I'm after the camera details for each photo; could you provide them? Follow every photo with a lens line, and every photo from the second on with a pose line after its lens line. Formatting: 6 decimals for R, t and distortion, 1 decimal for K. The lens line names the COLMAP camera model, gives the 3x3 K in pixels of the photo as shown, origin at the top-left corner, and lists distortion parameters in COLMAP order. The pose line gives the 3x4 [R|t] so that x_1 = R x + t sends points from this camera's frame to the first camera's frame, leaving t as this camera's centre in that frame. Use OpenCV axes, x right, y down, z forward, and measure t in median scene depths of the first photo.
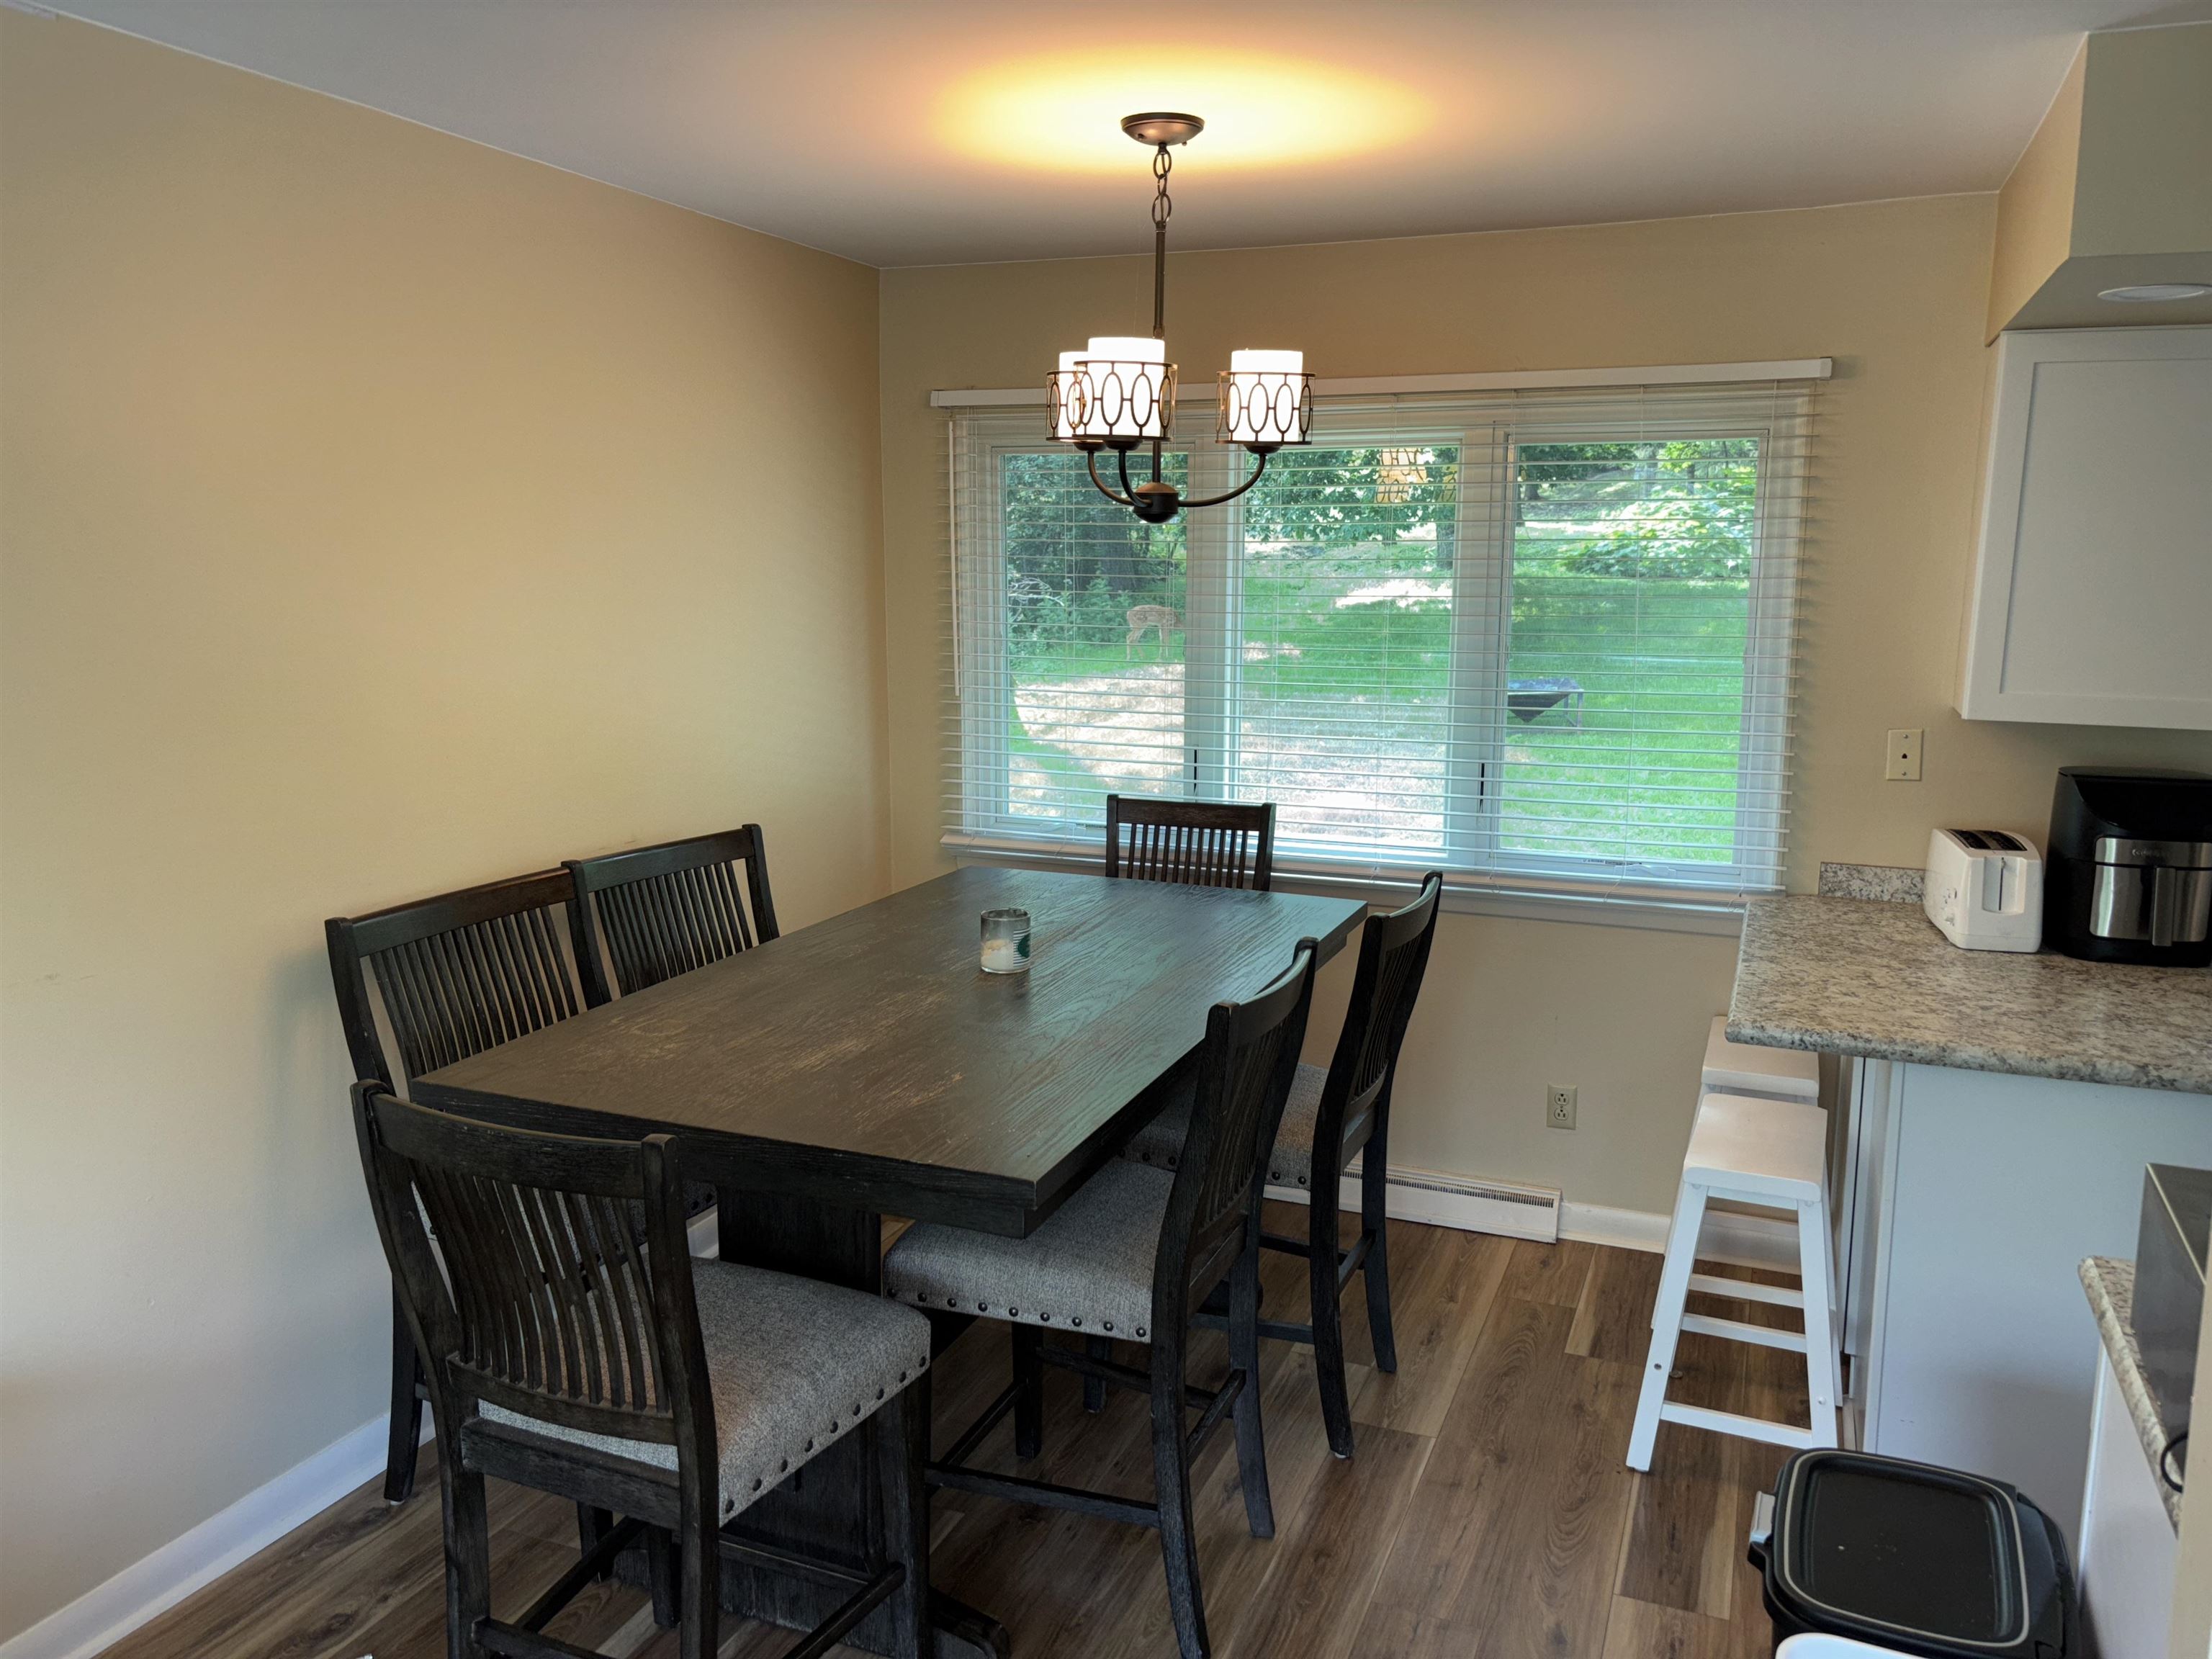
lens RADIAL K [[1671.4, 0, 1106.0], [0, 1671.4, 829.5], [0, 0, 1]] dist [0.018808, -0.026506]
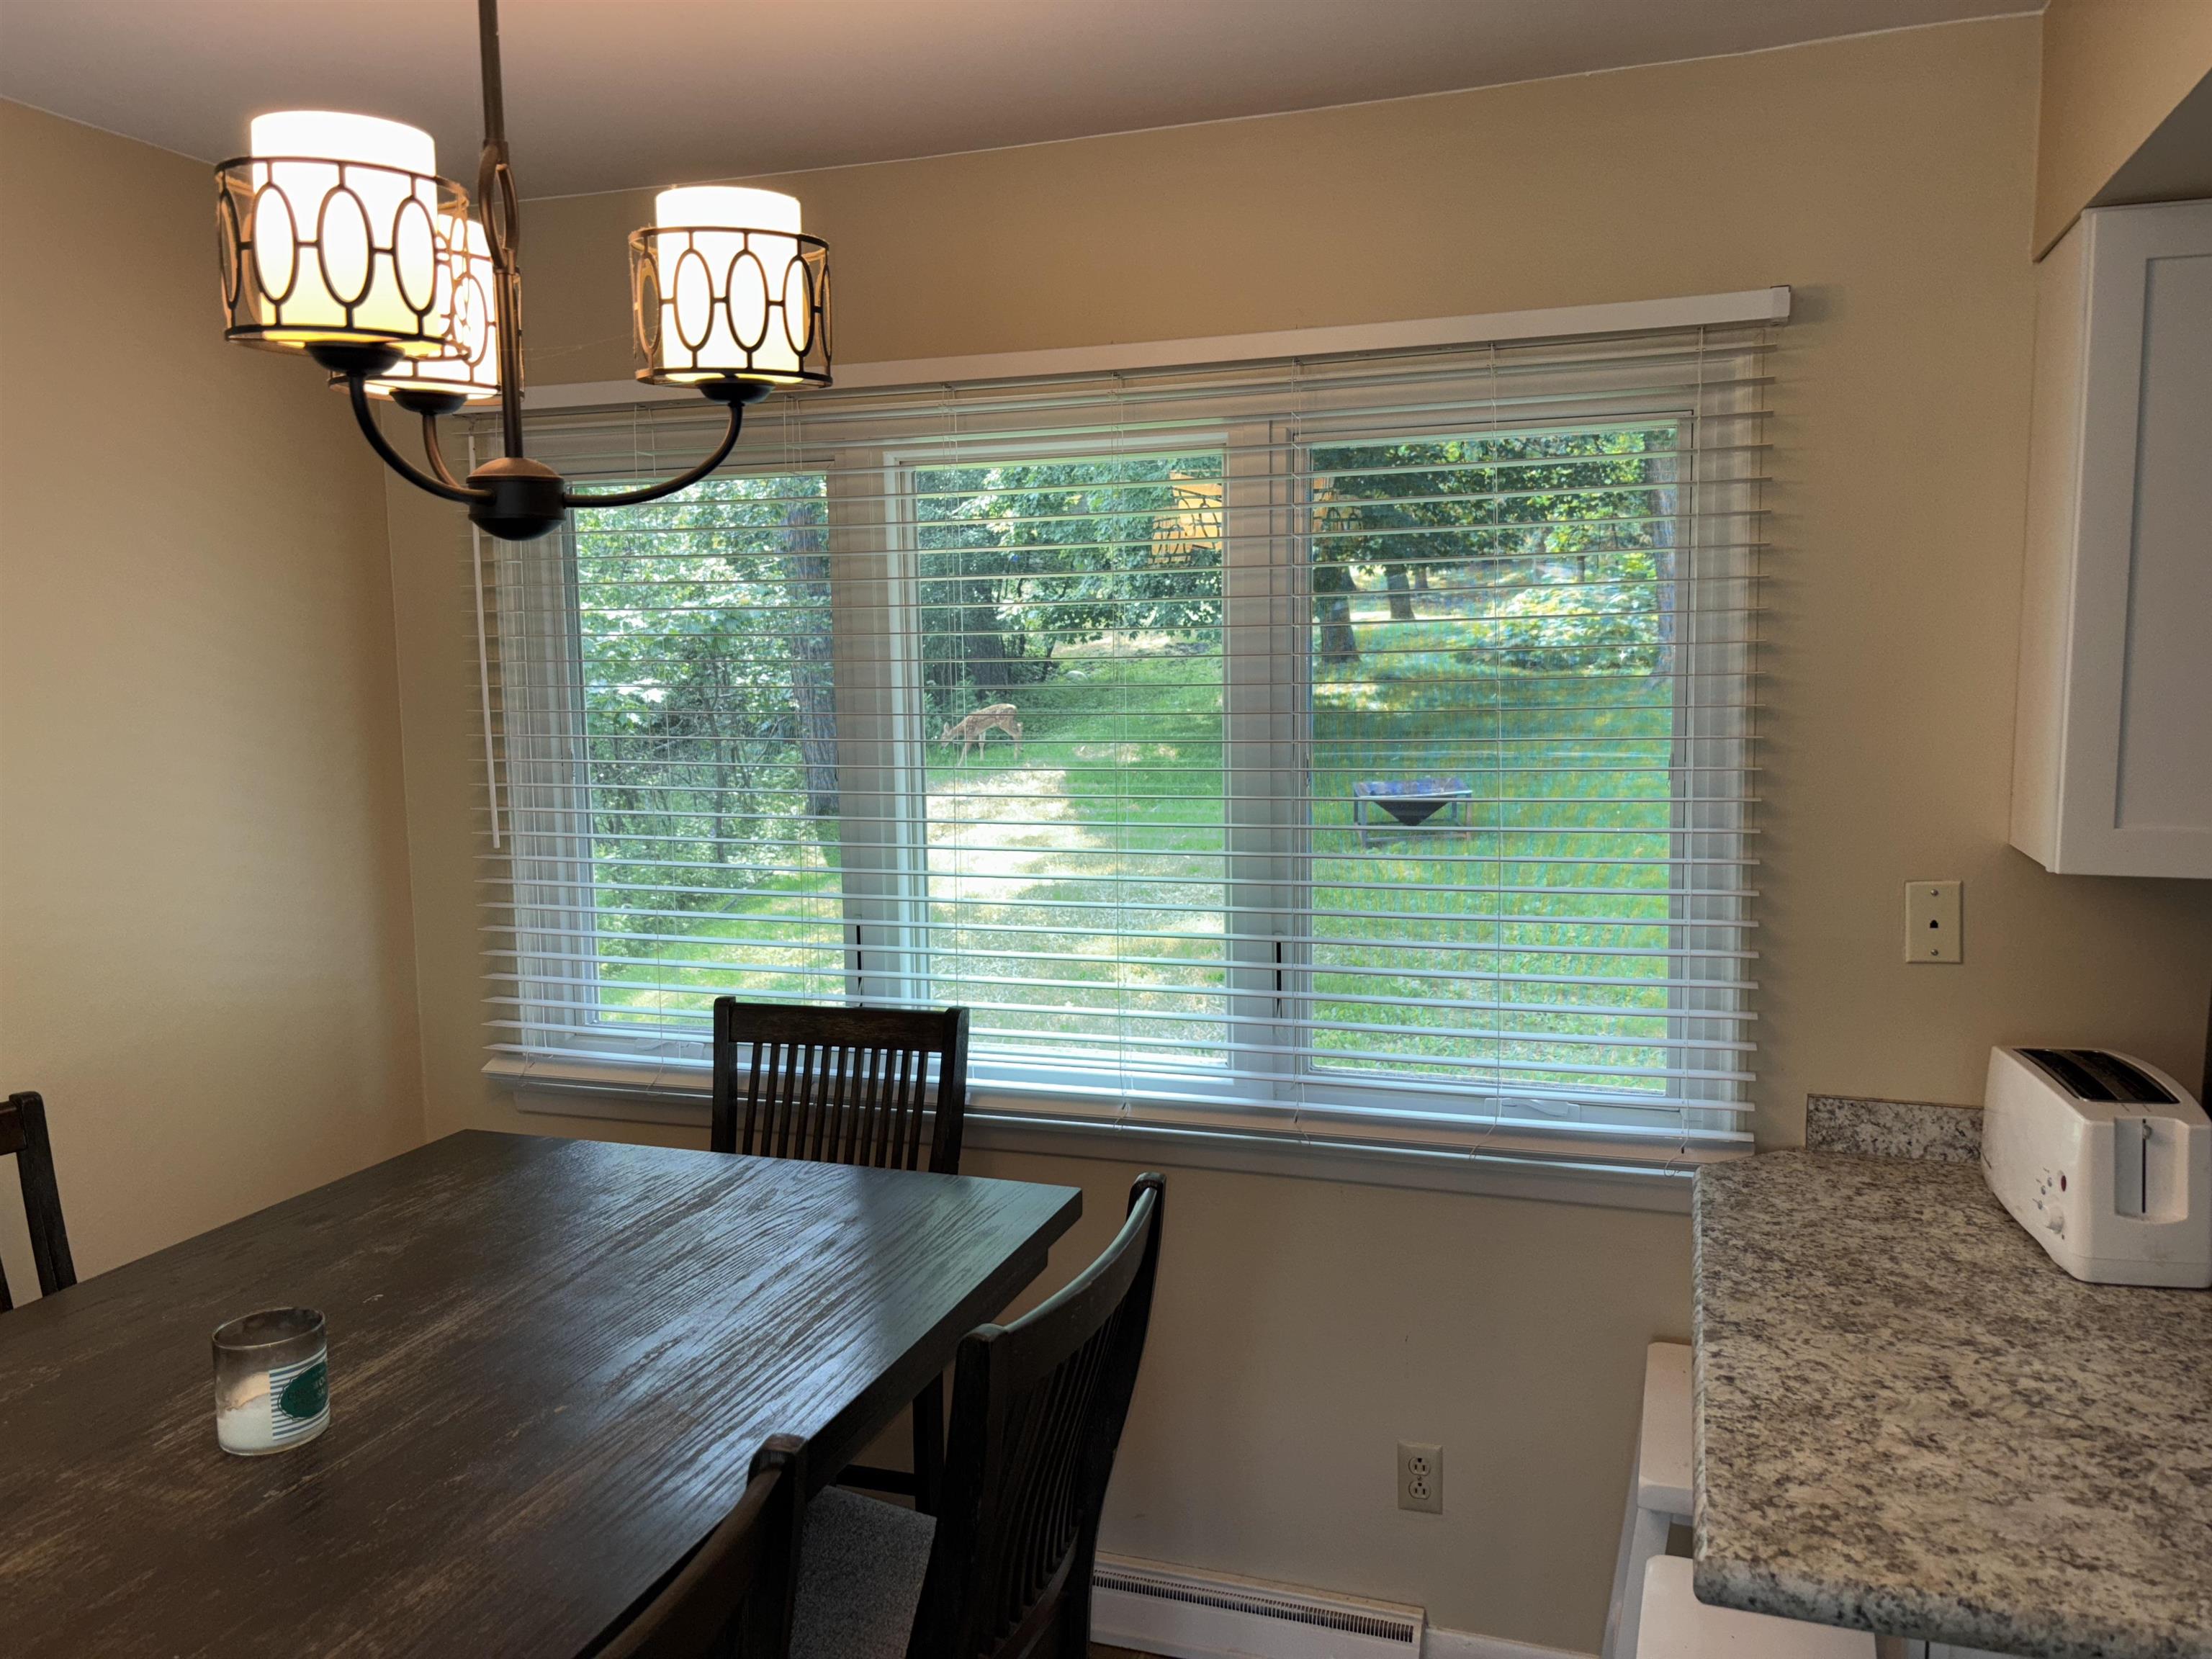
lens RADIAL K [[1671.4, 0, 1106.0], [0, 1671.4, 829.5], [0, 0, 1]] dist [0.018808, -0.026506]
pose [[0.998314, -0.024857, 0.052451, 0.136003], [0.027982, 0.997823, -0.059723, -0.048960], [-0.050852, 0.061090, 0.996836, 0.386164]]
